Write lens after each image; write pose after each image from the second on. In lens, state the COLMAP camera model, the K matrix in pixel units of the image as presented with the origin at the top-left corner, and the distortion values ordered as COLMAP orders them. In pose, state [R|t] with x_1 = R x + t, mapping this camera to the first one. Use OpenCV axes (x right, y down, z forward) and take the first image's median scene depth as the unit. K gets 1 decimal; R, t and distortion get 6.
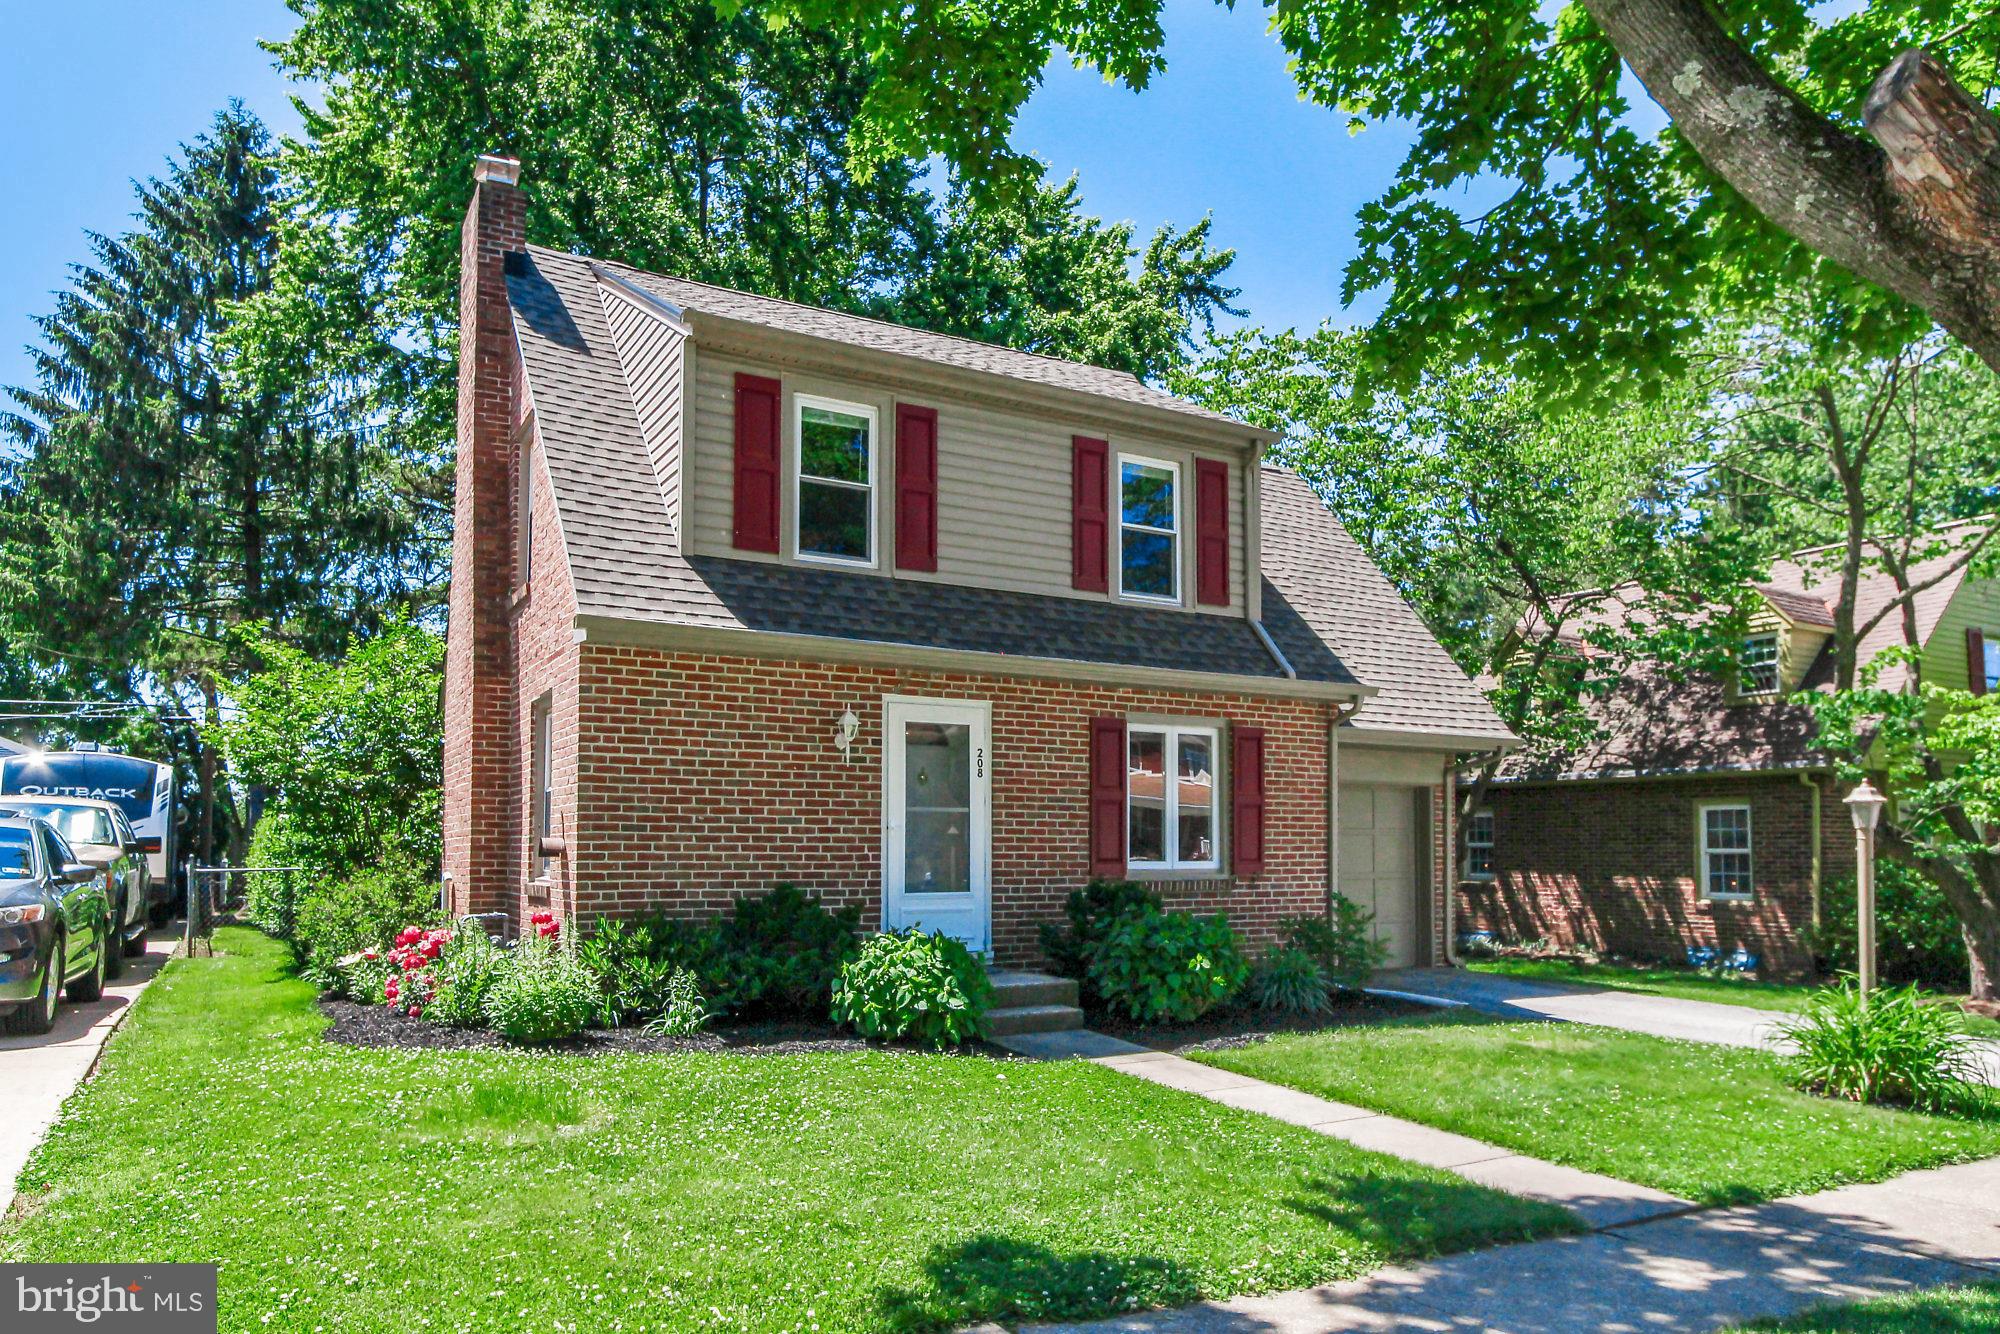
lens RADIAL K [[1241.5, 0, 1102.9], [0, 1241.5, 663.1], [0, 0, 1]] dist [0.003278, 0.000007]
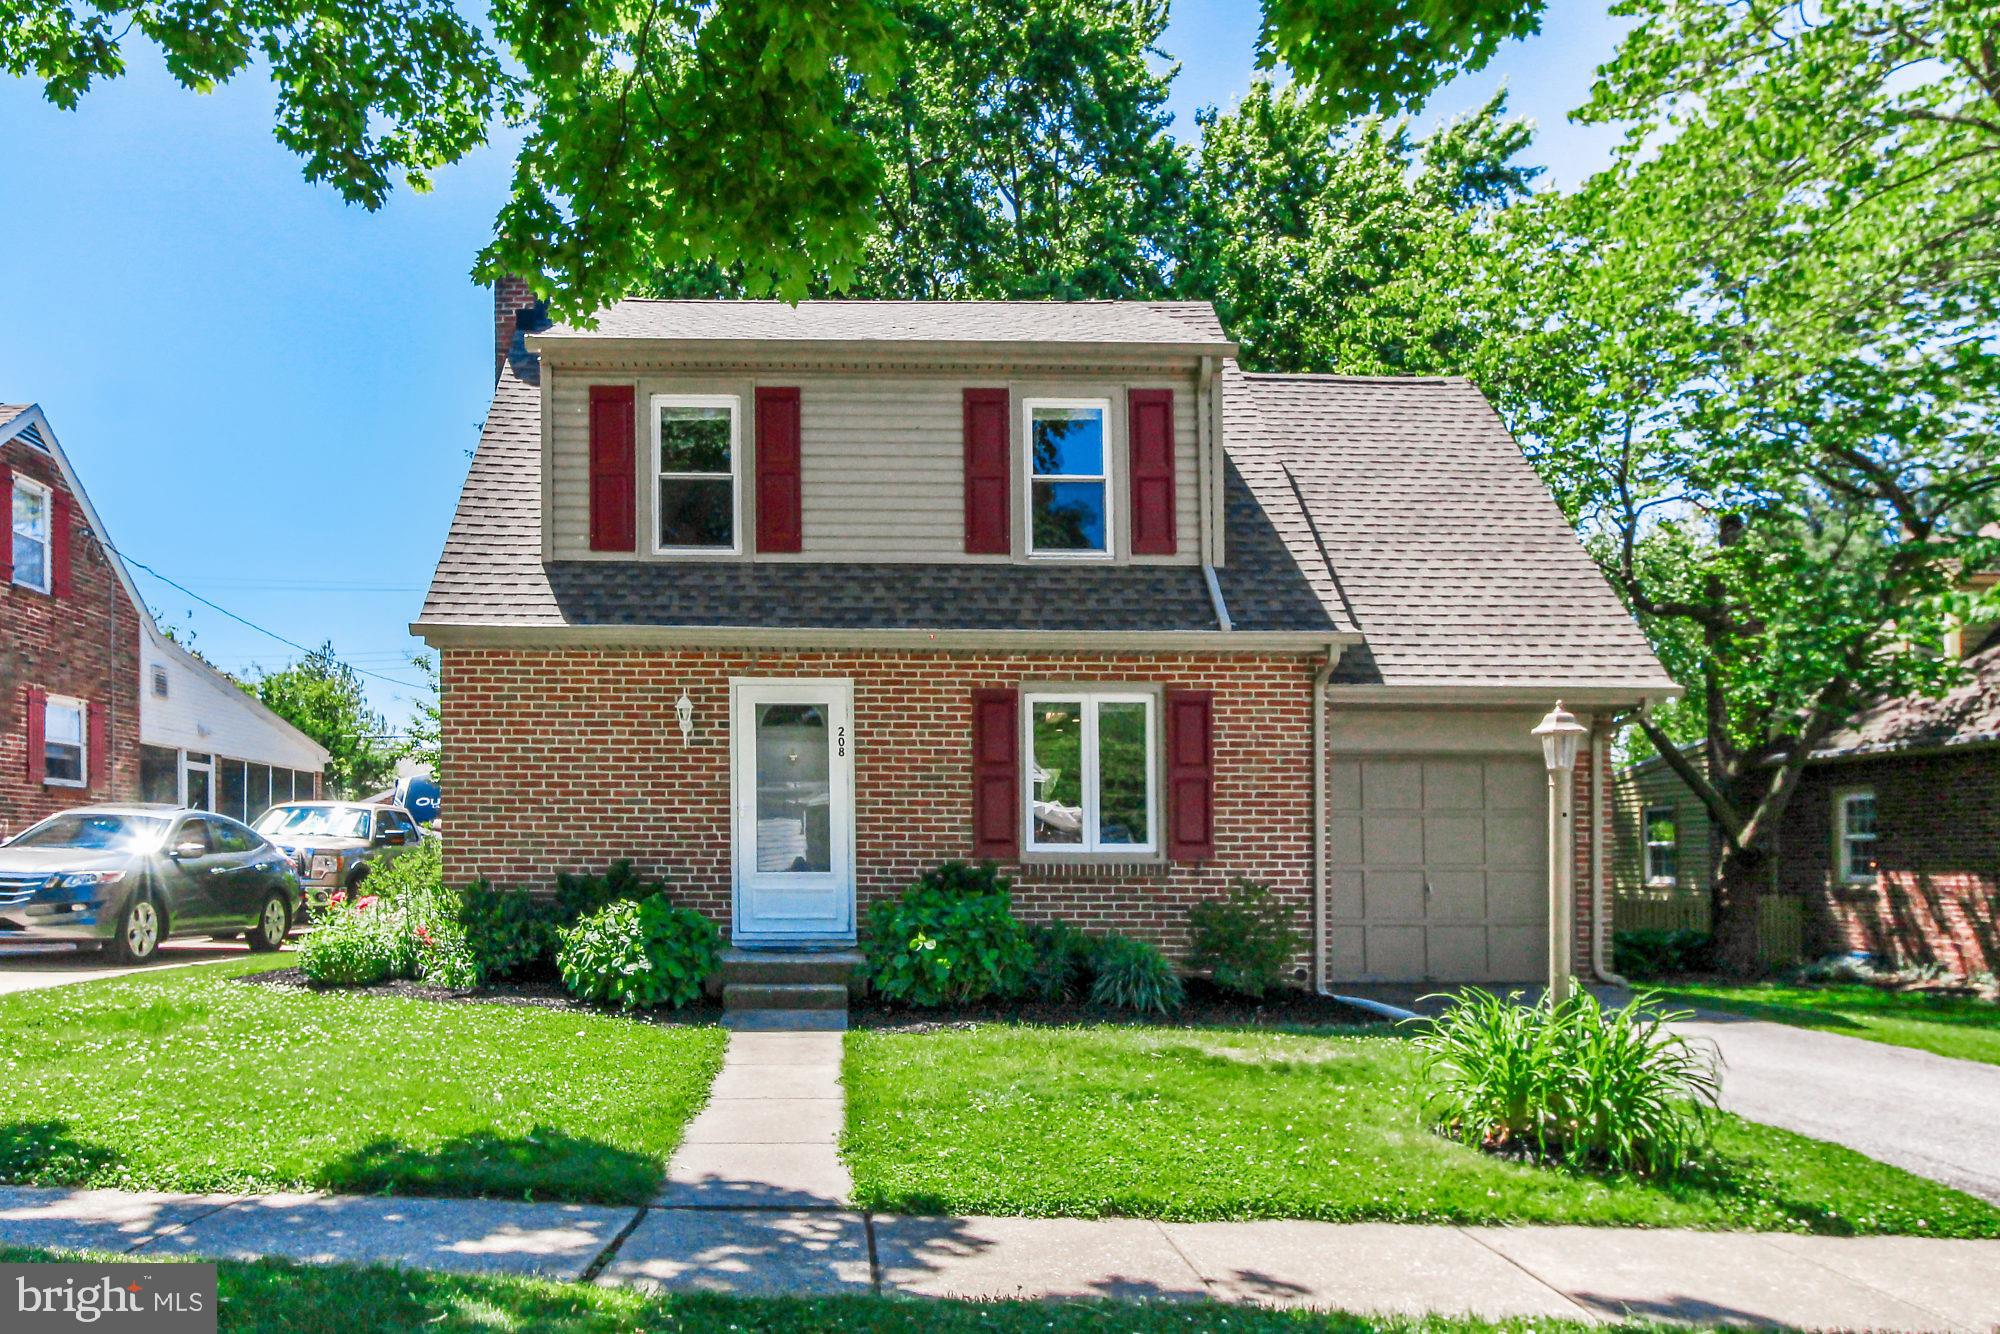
lens RADIAL K [[1320.5, 0, 997.8], [0, 1320.5, 713.5], [0, 0, 1]] dist [-0.003829, 0.001107]
pose [[0.879479, -0.054099, -0.472854, 0.520039], [0.070359, 0.997381, 0.016755, 0.051180], [0.470709, -0.048005, 0.880982, 0.147176]]
